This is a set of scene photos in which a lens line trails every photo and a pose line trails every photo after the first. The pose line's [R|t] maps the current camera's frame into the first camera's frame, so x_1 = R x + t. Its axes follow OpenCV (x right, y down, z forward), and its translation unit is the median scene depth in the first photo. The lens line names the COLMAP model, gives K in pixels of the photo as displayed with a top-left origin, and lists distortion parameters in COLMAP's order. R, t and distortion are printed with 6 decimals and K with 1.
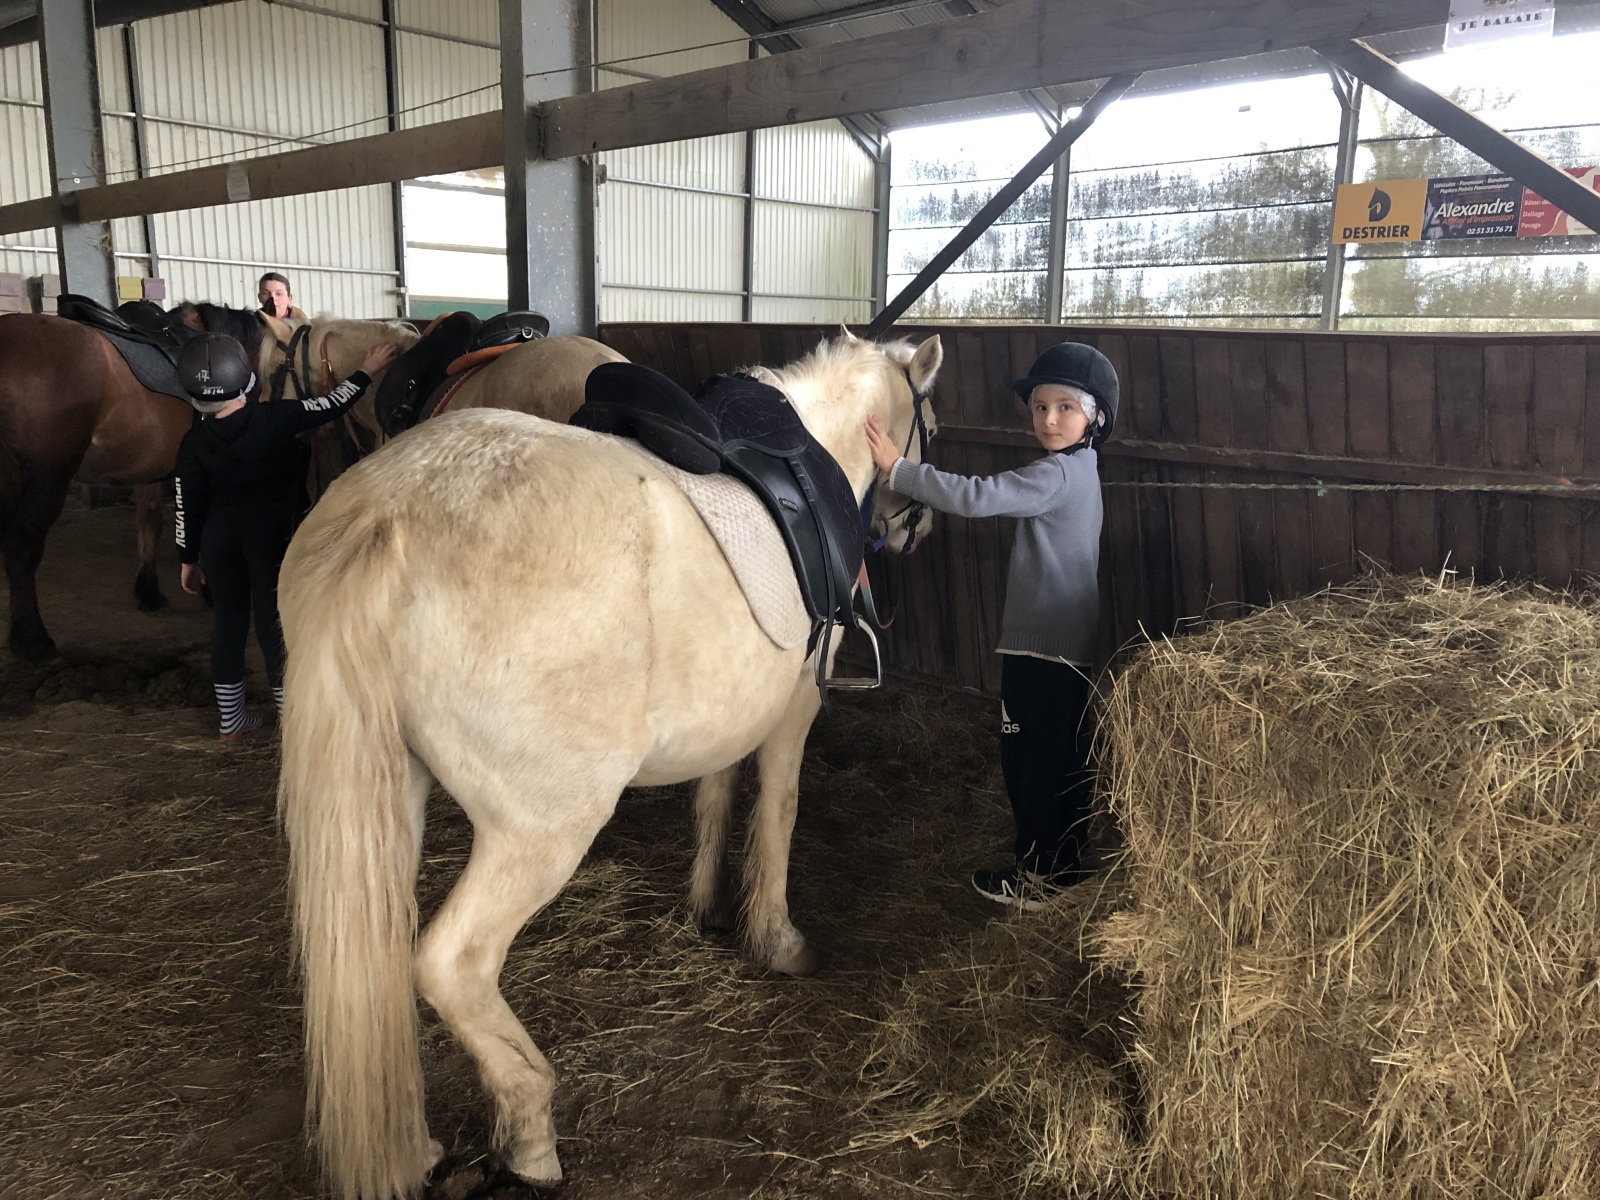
lens RADIAL K [[1310.6, 0, 799.6], [0, 1310.6, 607.4], [0, 0, 1]] dist [0.017193, 0.001826]
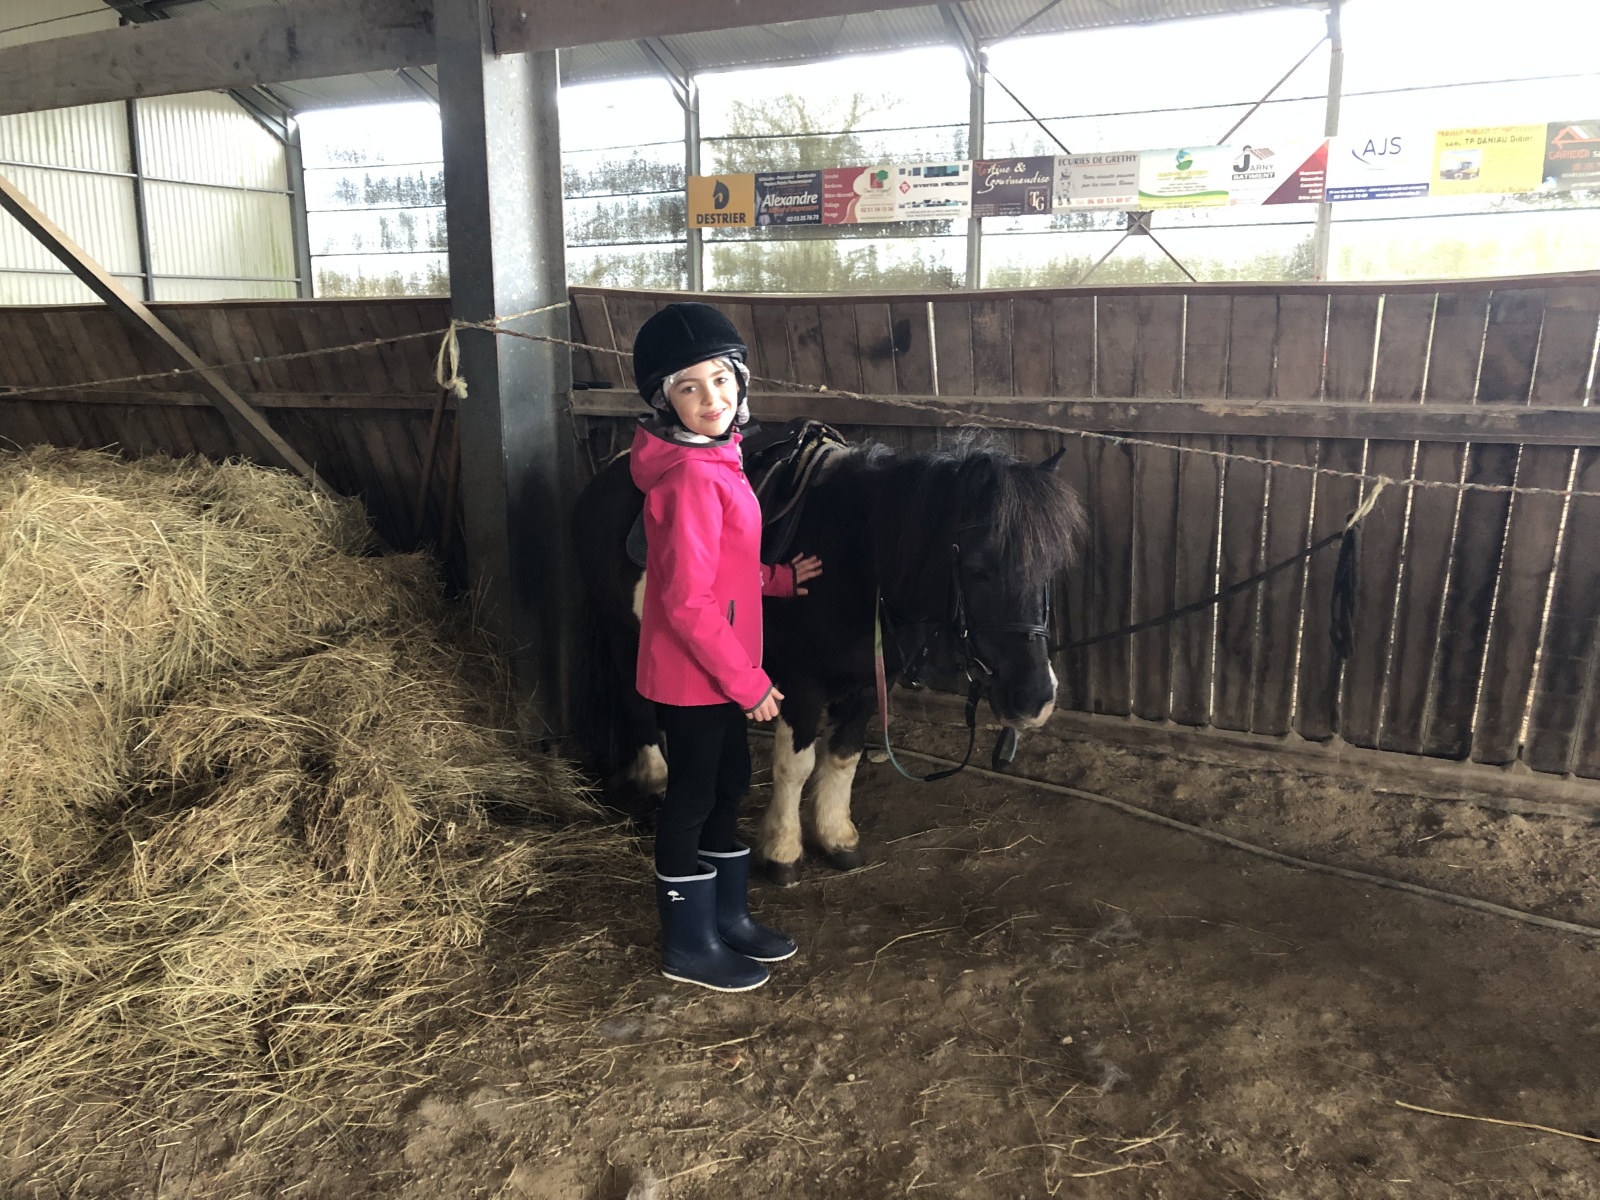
lens RADIAL K [[1310.6, 0, 822.8], [0, 1310.6, 591.8], [0, 0, 1]] dist [0.017193, 0.001826]
pose [[0.942807, -0.090253, 0.320887, 0.111506], [0.088605, 0.995871, 0.019766, 0.023516], [-0.321346, 0.009796, 0.946911, -0.103461]]
